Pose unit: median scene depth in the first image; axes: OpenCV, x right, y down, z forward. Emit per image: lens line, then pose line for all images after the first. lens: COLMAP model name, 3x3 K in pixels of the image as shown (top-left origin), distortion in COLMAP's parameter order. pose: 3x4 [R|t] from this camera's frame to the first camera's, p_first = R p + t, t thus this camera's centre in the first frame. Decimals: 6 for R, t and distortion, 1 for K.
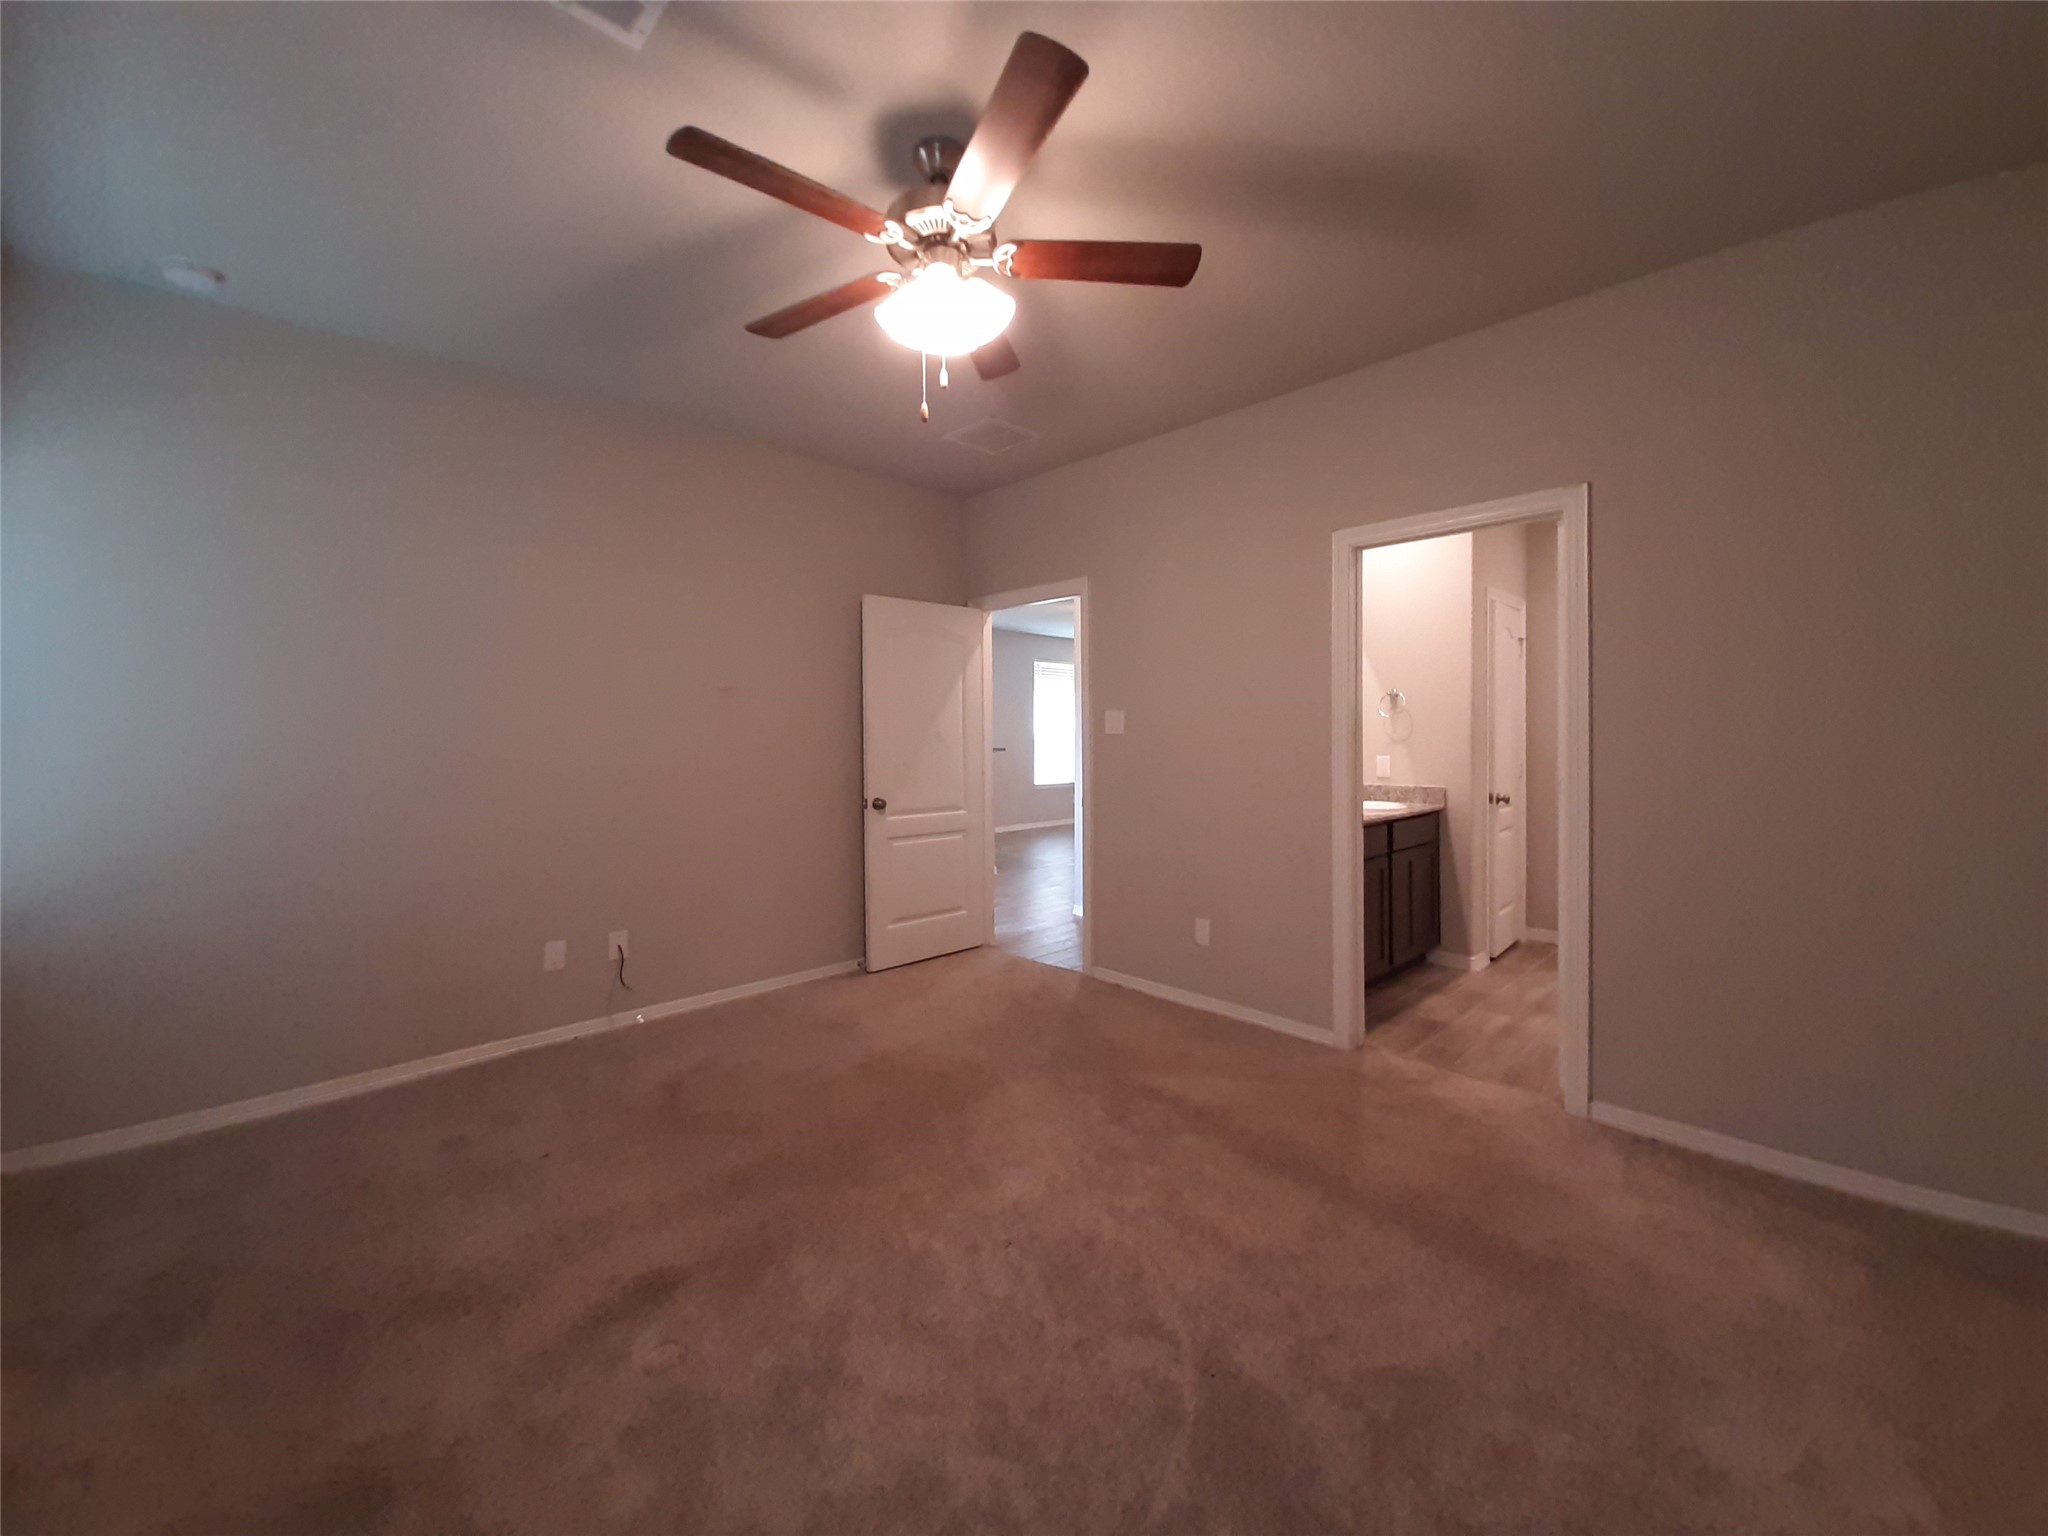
lens RADIAL K [[802.8, 0, 1009.1], [0, 802.8, 761.4], [0, 0, 1]] dist [0.004264, -0.004078]
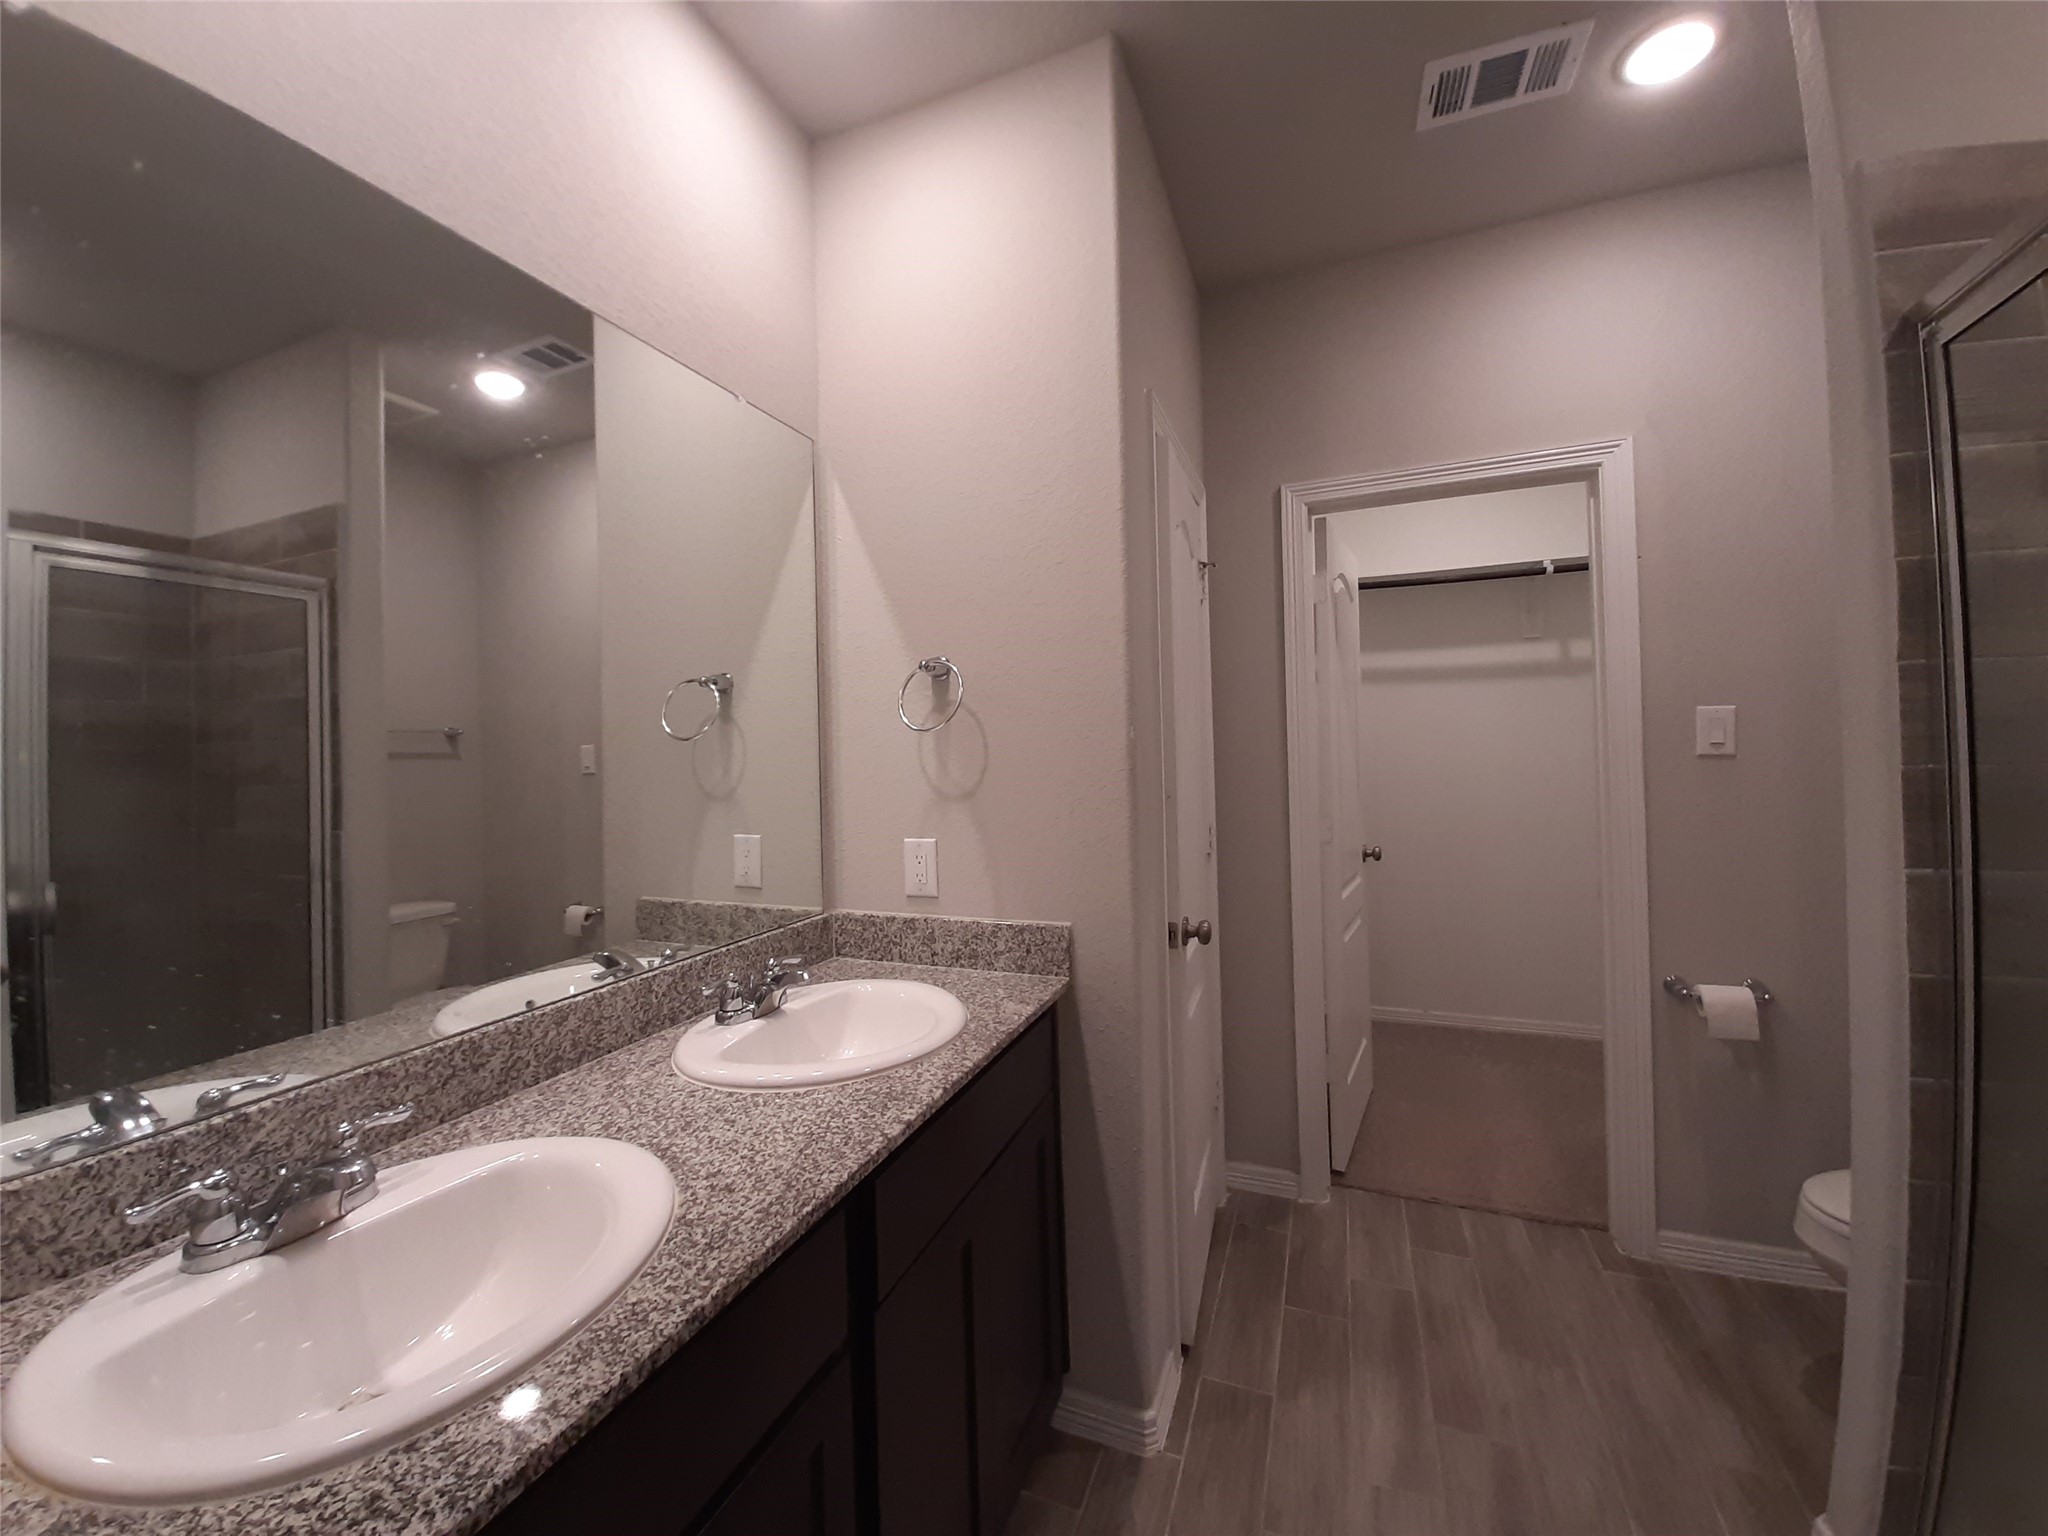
lens RADIAL K [[802.8, 0, 1025.4], [0, 802.8, 759.3], [0, 0, 1]] dist [0.004264, -0.004078]
pose [[0.904031, -0.017501, 0.427108, 0.364866], [0.024245, 0.999652, -0.010359, -0.038211], [-0.426778, 0.019720, 0.904141, 0.668138]]
